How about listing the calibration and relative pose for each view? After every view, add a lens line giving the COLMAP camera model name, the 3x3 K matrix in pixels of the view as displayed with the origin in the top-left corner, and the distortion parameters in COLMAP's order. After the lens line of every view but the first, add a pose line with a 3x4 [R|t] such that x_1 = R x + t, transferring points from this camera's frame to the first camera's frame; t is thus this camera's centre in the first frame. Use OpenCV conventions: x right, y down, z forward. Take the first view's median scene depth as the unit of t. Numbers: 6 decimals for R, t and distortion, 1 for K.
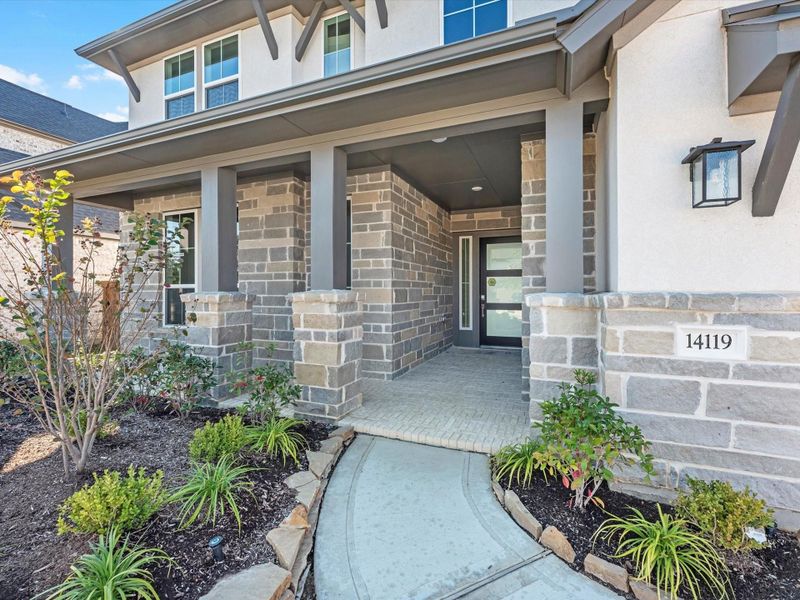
lens RADIAL K [[364.3, 0, 400.3], [0, 364.3, 291.8], [0, 0, 1]] dist [0.008588, 0.000140]
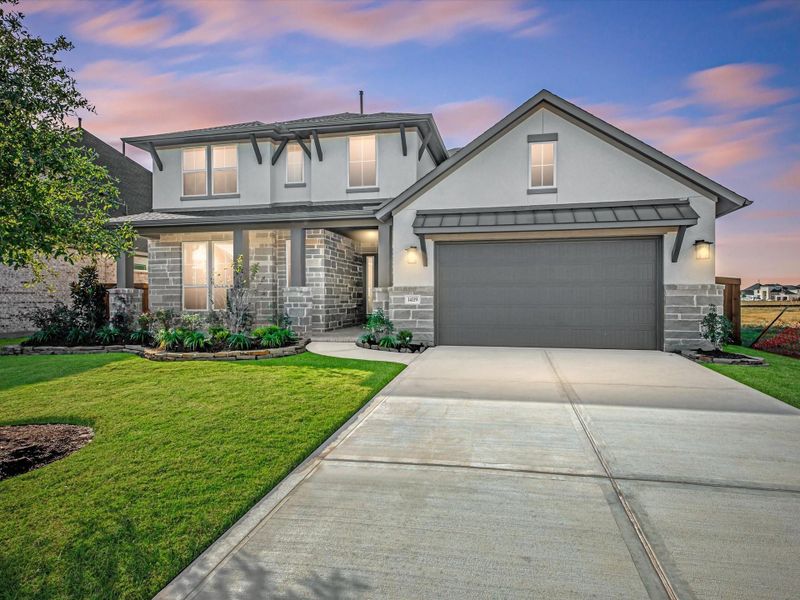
lens RADIAL K [[364.3, 0, 400.3], [0, 364.3, 291.8], [0, 0, 1]] dist [0.008588, 0.000140]
pose [[0.981950, -0.000815, 0.189139, 0.006266], [0.002874, 0.999940, -0.010613, 0.039006], [-0.189119, 0.010965, 0.981893, -1.057376]]
